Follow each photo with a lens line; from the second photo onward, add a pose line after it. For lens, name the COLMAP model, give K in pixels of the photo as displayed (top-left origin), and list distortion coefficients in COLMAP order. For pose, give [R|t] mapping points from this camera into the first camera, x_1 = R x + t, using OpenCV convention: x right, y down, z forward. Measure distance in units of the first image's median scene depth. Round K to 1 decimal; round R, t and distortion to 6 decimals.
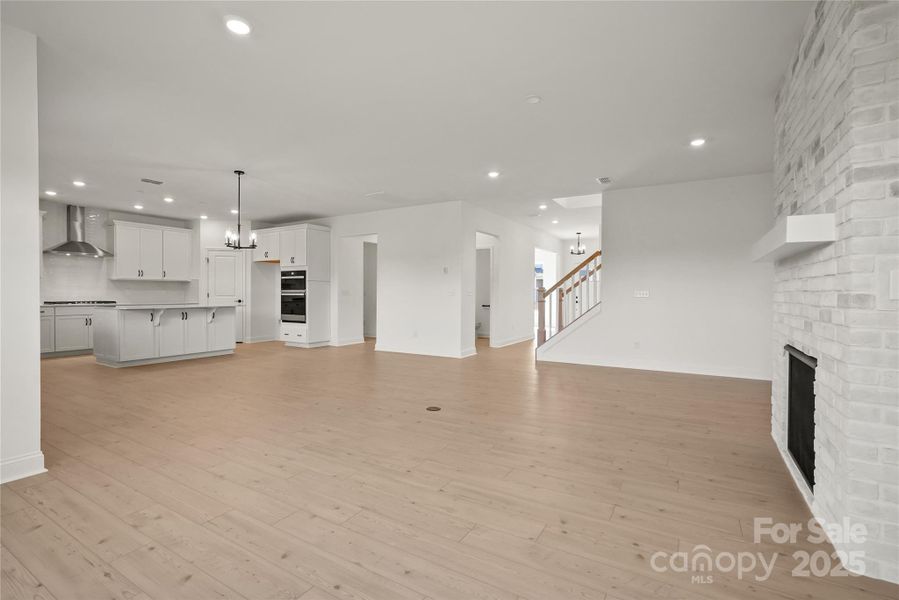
lens RADIAL K [[412.9, 0, 434.1], [0, 412.9, 297.2], [0, 0, 1]] dist [-0.001451, -0.000170]
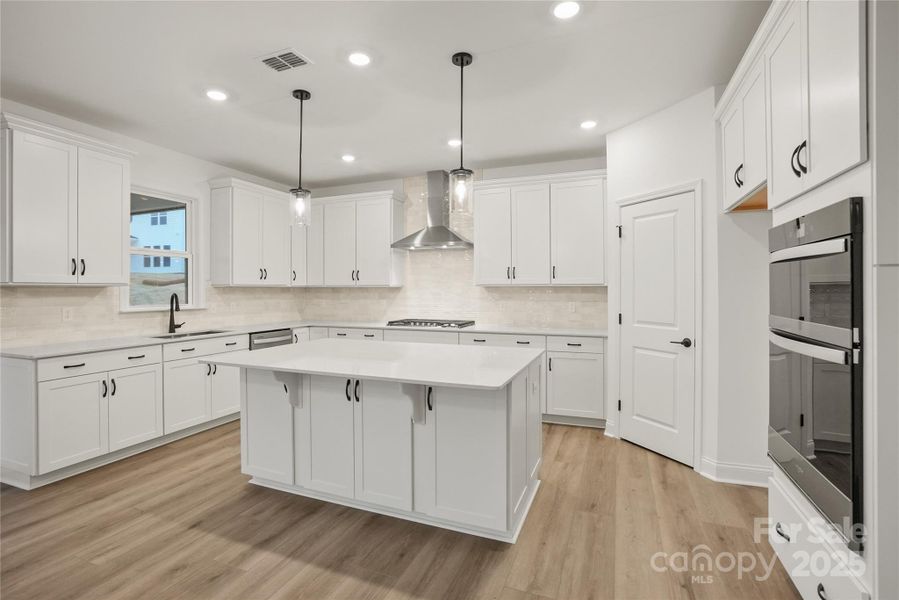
lens RADIAL K [[429.1, 0, 449.9], [0, 429.1, 289.3], [0, 0, 1]] dist [-0.058416, 0.031178]
pose [[0.182078, -0.012254, -0.983208, -0.190244], [-0.008683, 0.999863, -0.014070, -0.028471], [0.983246, 0.011099, 0.181946, 0.827890]]
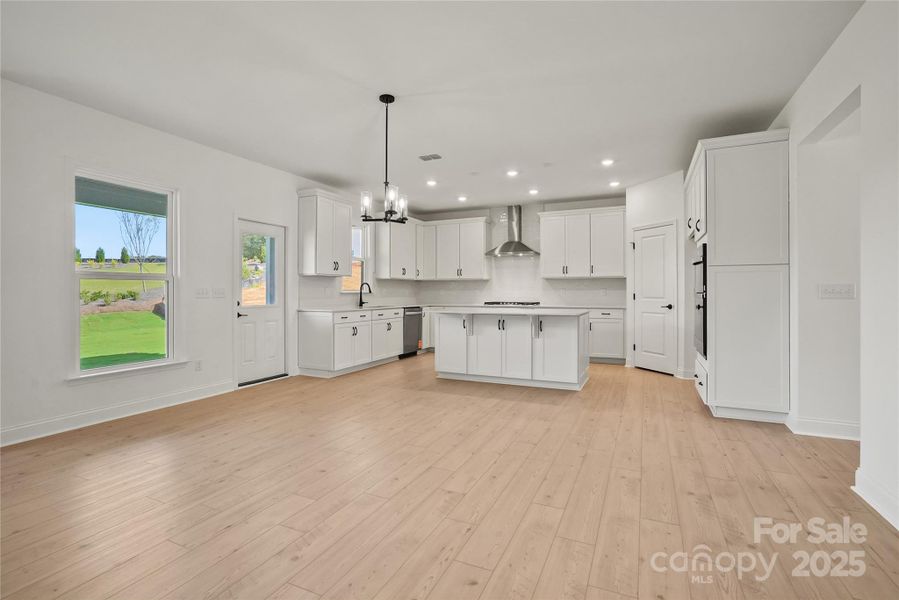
lens RADIAL K [[429.1, 0, 449.9], [0, 429.1, 289.3], [0, 0, 1]] dist [-0.058416, 0.031178]
pose [[0.125159, -0.013897, -0.992039, 0.114642], [-0.008332, 0.999852, -0.015057, -0.004098], [0.992102, 0.010150, 0.125025, 0.664482]]
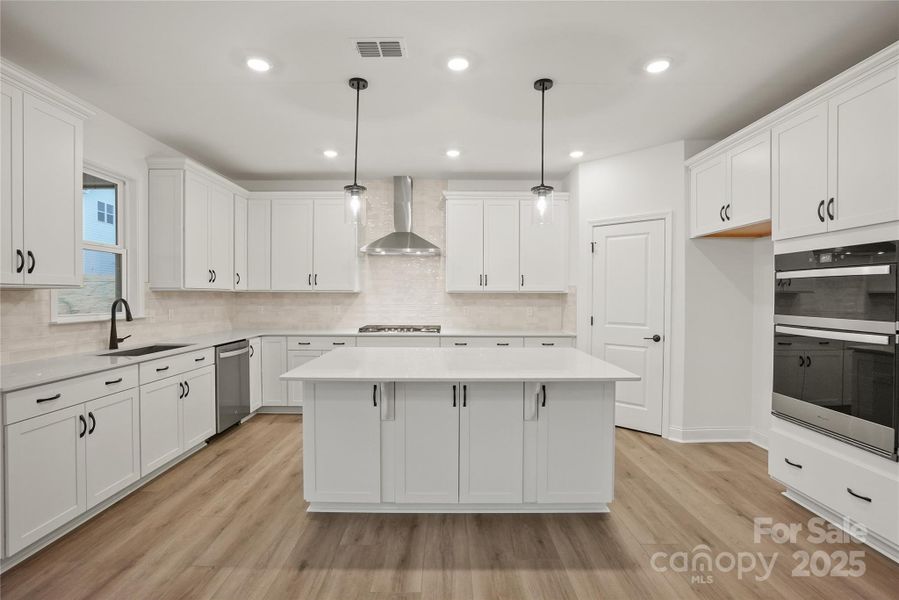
lens RADIAL K [[423.4, 0, 449.5], [0, 423.4, 300.0], [0, 0, 1]] dist [-0.057243, 0.029653]
pose [[0.539855, -0.000277, -0.841758, -0.250245], [-0.008134, 0.999952, -0.005545, -0.026911], [0.841719, 0.009841, 0.539826, 0.651707]]
